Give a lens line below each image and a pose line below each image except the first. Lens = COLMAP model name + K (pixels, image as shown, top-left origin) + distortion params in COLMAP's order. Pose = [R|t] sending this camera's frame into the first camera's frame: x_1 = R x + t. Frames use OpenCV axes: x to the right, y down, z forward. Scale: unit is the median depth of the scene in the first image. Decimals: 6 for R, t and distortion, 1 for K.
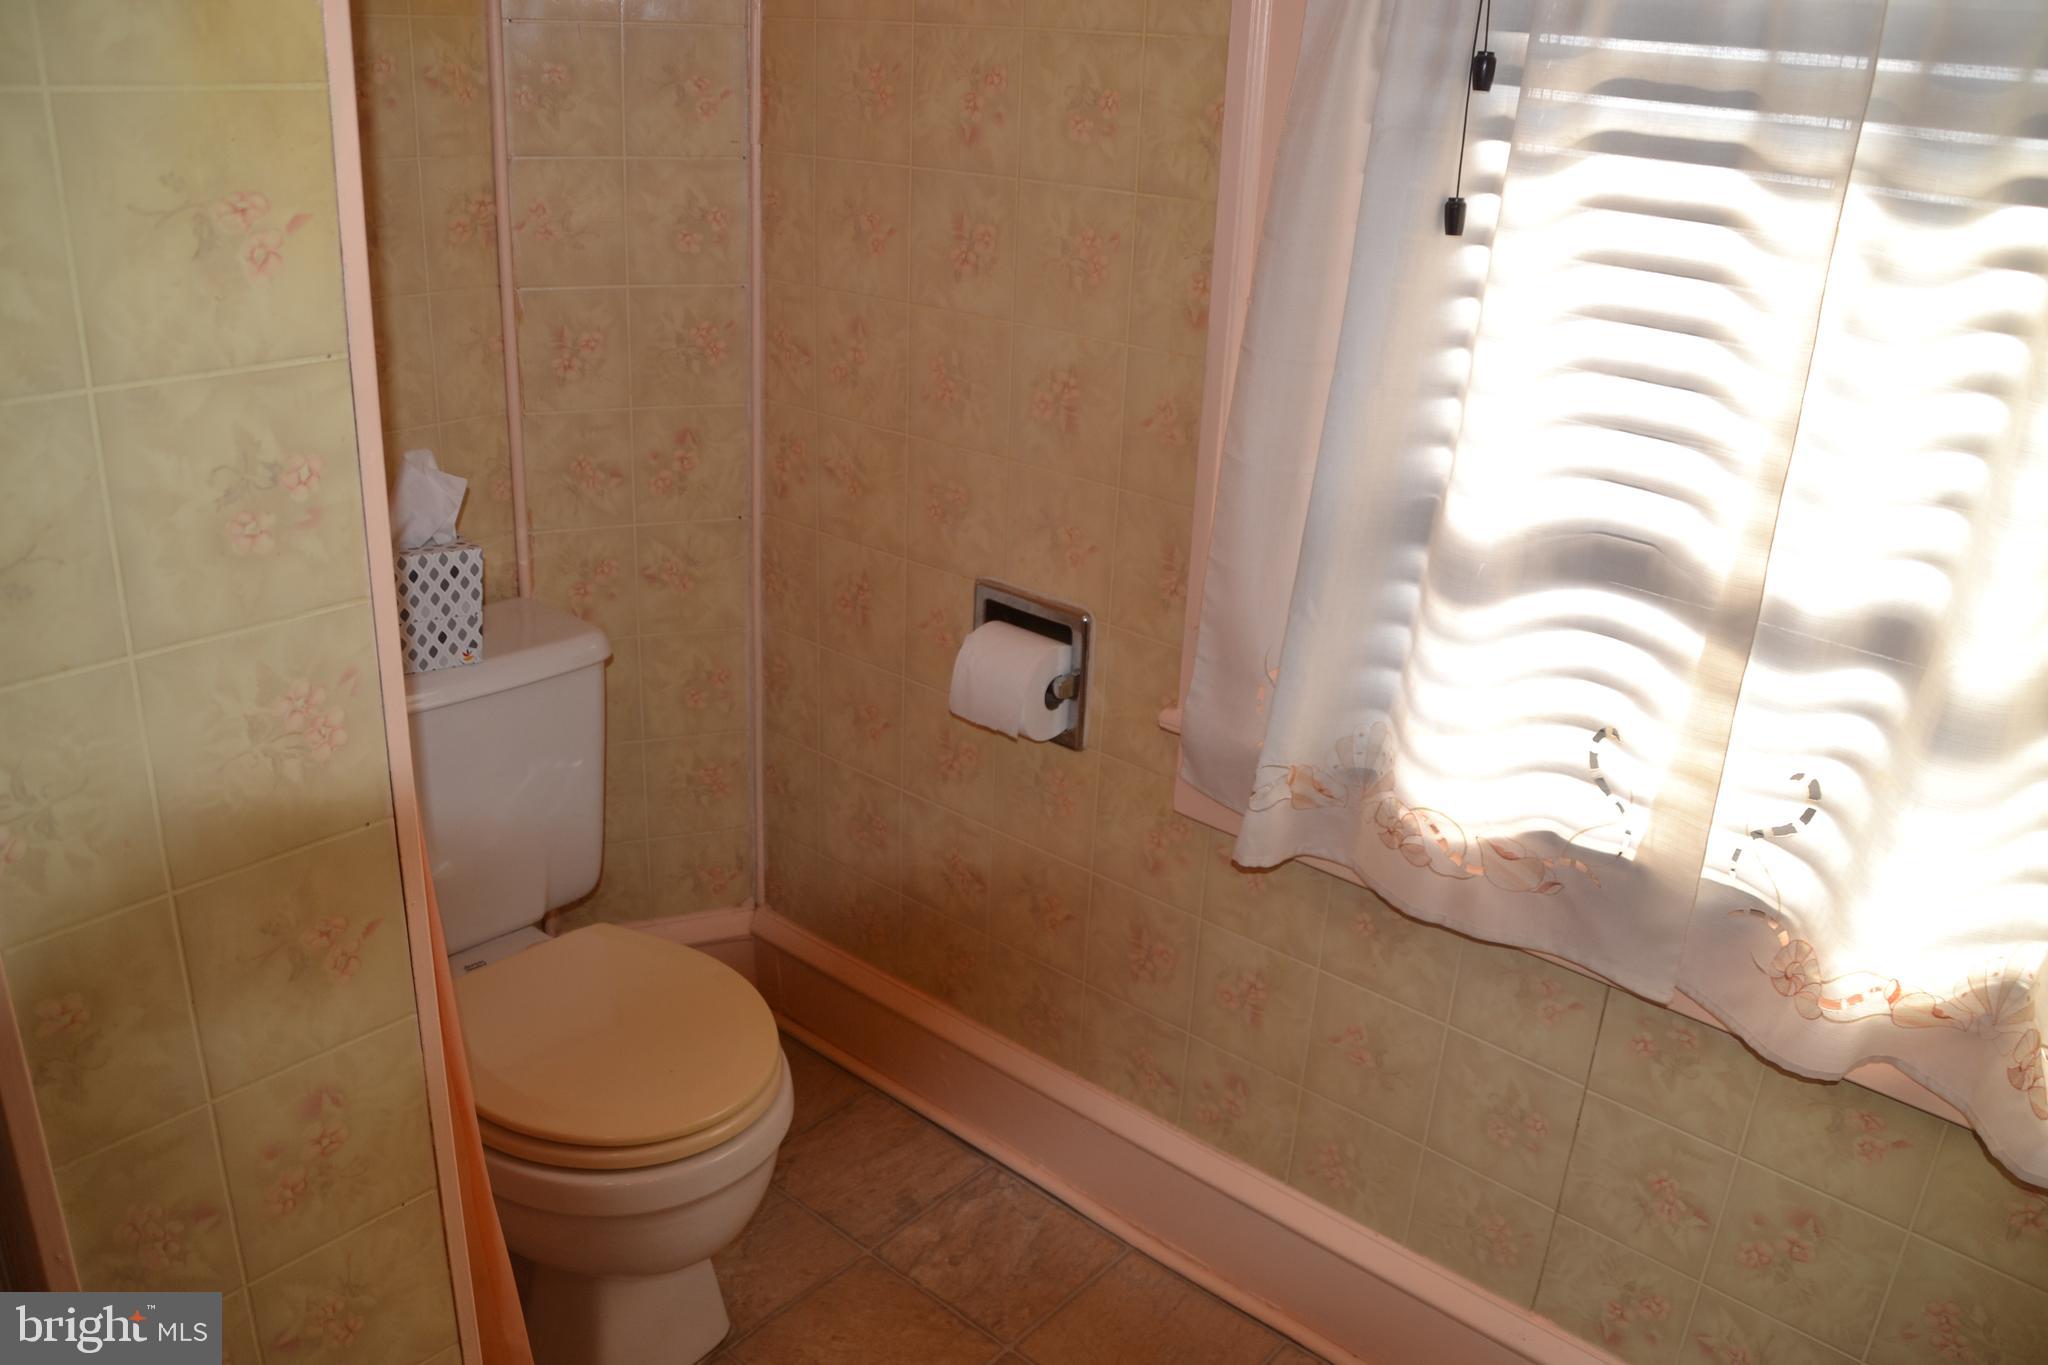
lens RADIAL K [[1642.1, 0, 1024.0], [0, 1642.1, 682.5], [0, 0, 1]] dist [-0.172163, 0.136158]
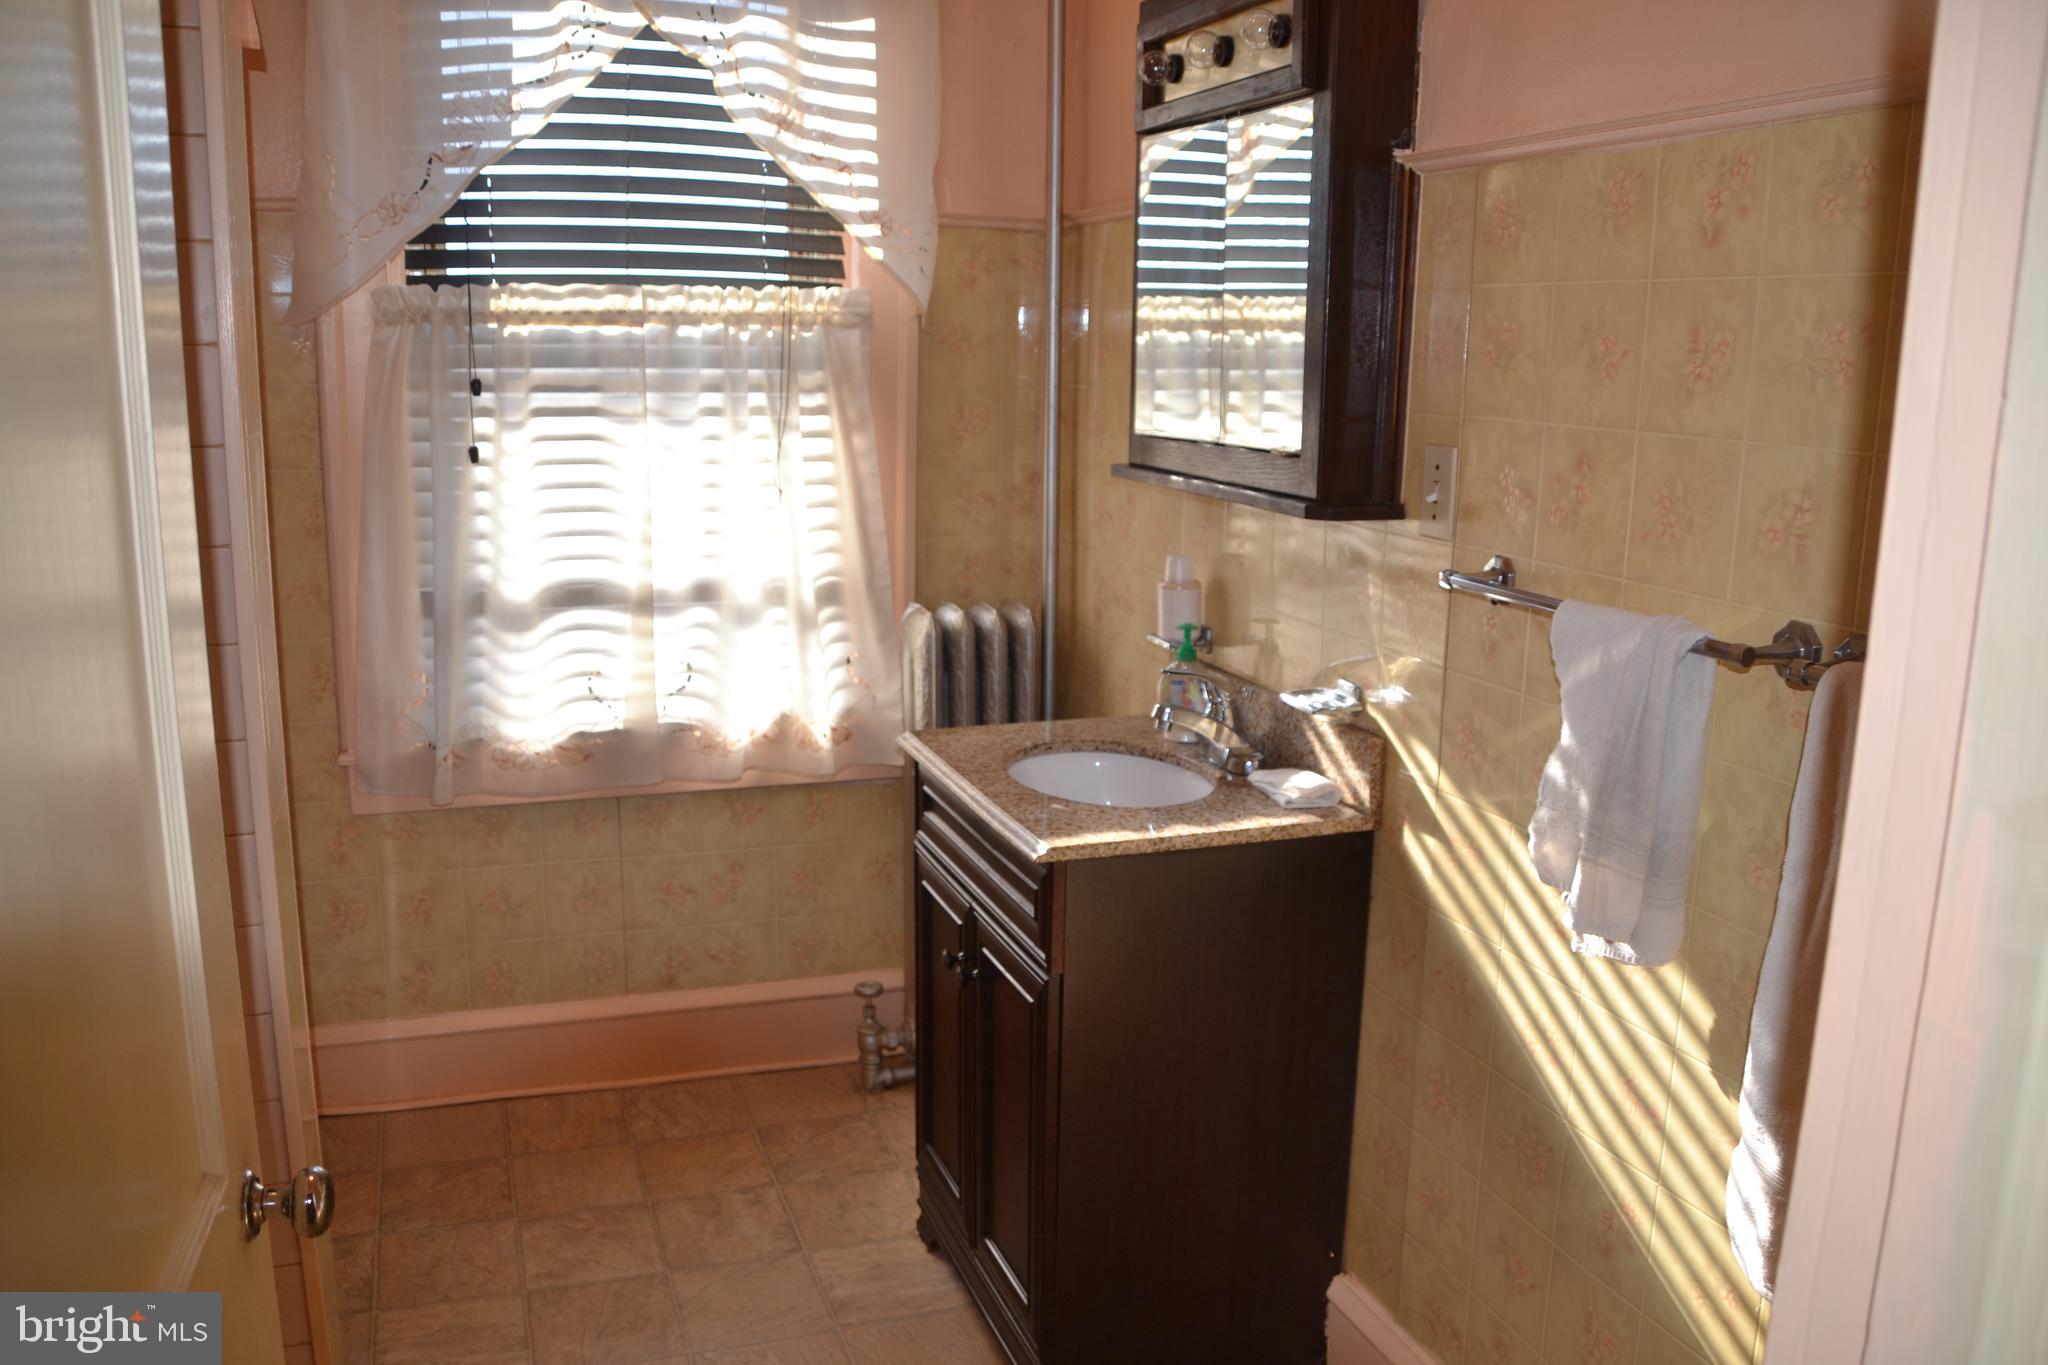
lens RADIAL K [[1623.5, 0, 1024.0], [0, 1623.5, 682.5], [0, 0, 1]] dist [-0.204840, 0.185510]
pose [[0.491675, -0.216158, 0.843523, -1.161016], [0.334453, 0.941276, 0.046262, 0.134161], [-0.803988, 0.259373, 0.535097, -0.603868]]
